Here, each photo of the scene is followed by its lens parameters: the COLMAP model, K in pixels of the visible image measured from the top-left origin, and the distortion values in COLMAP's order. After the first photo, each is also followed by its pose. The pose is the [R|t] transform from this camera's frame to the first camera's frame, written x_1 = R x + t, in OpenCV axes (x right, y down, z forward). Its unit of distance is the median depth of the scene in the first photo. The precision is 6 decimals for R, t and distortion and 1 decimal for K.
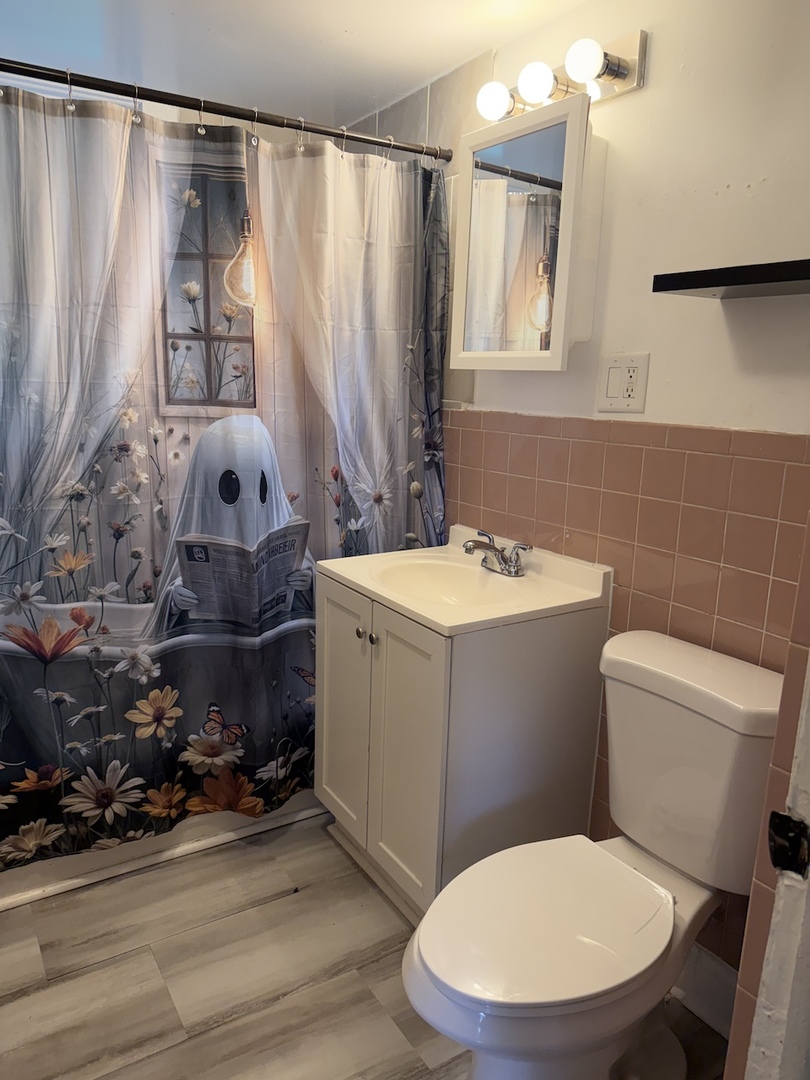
lens RADIAL K [[783.8, 0, 405.0], [0, 783.8, 540.0], [0, 0, 1]] dist [0.037015, -0.034540]
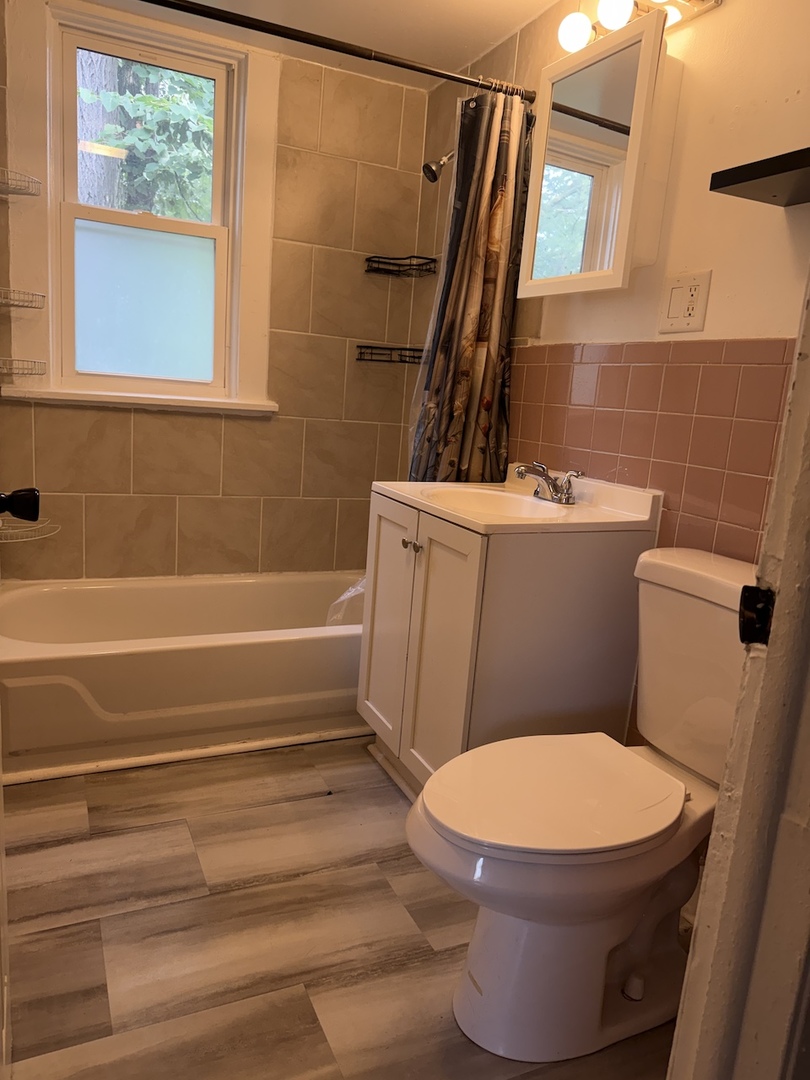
lens RADIAL K [[781.7, 0, 405.0], [0, 781.7, 540.0], [0, 0, 1]] dist [0.035719, -0.044969]
pose [[0.990731, 0.070875, -0.115884, 0.063072], [-0.073244, 0.997181, -0.016303, 0.139981], [0.114402, 0.024640, 0.993129, -0.018447]]
